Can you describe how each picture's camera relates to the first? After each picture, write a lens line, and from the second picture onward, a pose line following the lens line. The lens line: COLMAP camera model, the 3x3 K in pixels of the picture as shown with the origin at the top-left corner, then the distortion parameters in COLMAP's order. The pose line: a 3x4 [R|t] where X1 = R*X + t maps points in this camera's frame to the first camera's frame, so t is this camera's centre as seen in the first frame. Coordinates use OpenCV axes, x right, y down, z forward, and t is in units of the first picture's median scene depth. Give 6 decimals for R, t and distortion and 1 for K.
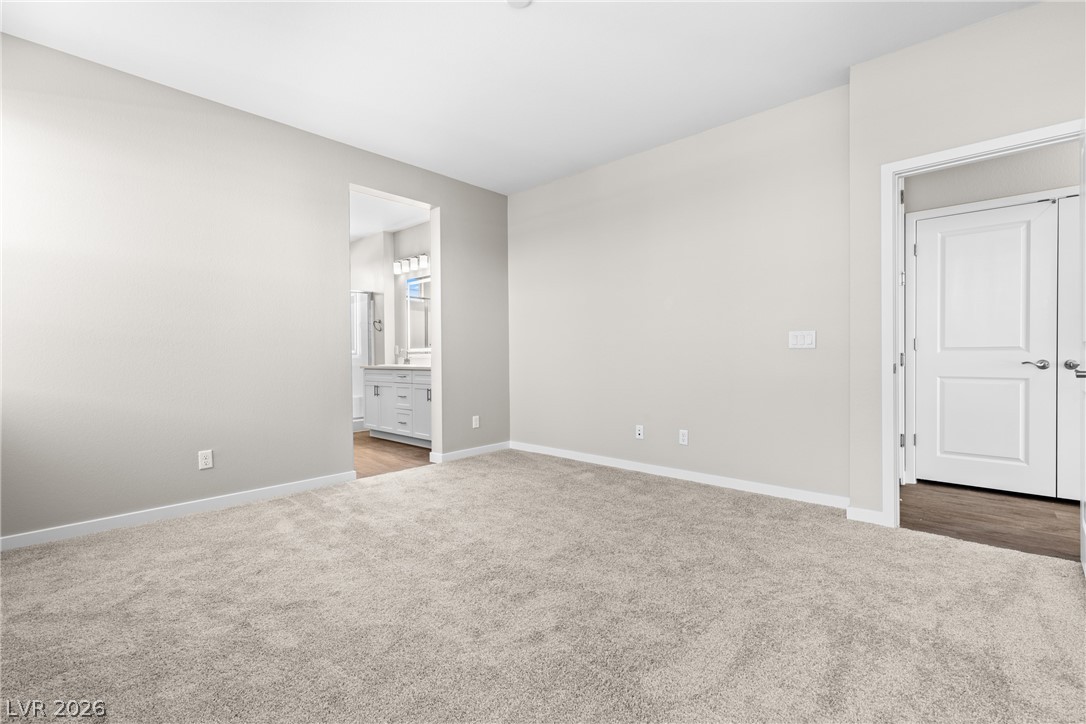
lens RADIAL K [[488.6, 0, 543.6], [0, 488.6, 360.4], [0, 0, 1]] dist [0.002948, 0.000005]
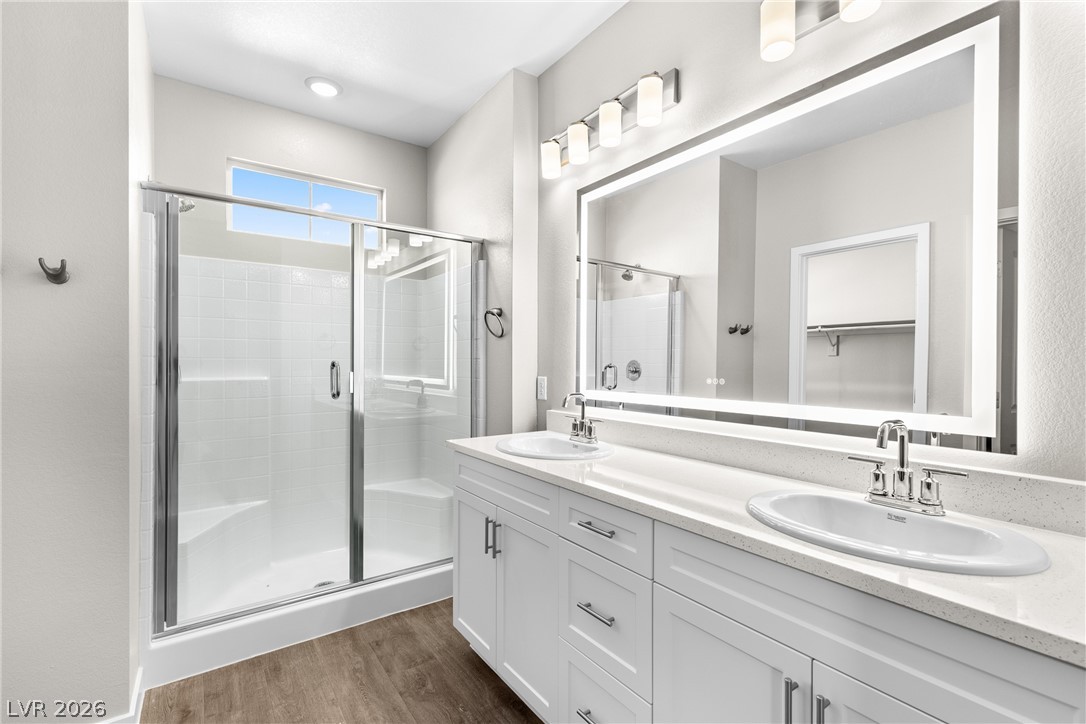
lens RADIAL K [[488.6, 0, 543.6], [0, 488.6, 360.4], [0, 0, 1]] dist [0.002948, 0.000005]
pose [[0.978302, 0.006168, -0.207093, -0.224322], [-0.011158, 0.999675, -0.022937, -0.033776], [0.206884, 0.024751, 0.978052, 0.638034]]
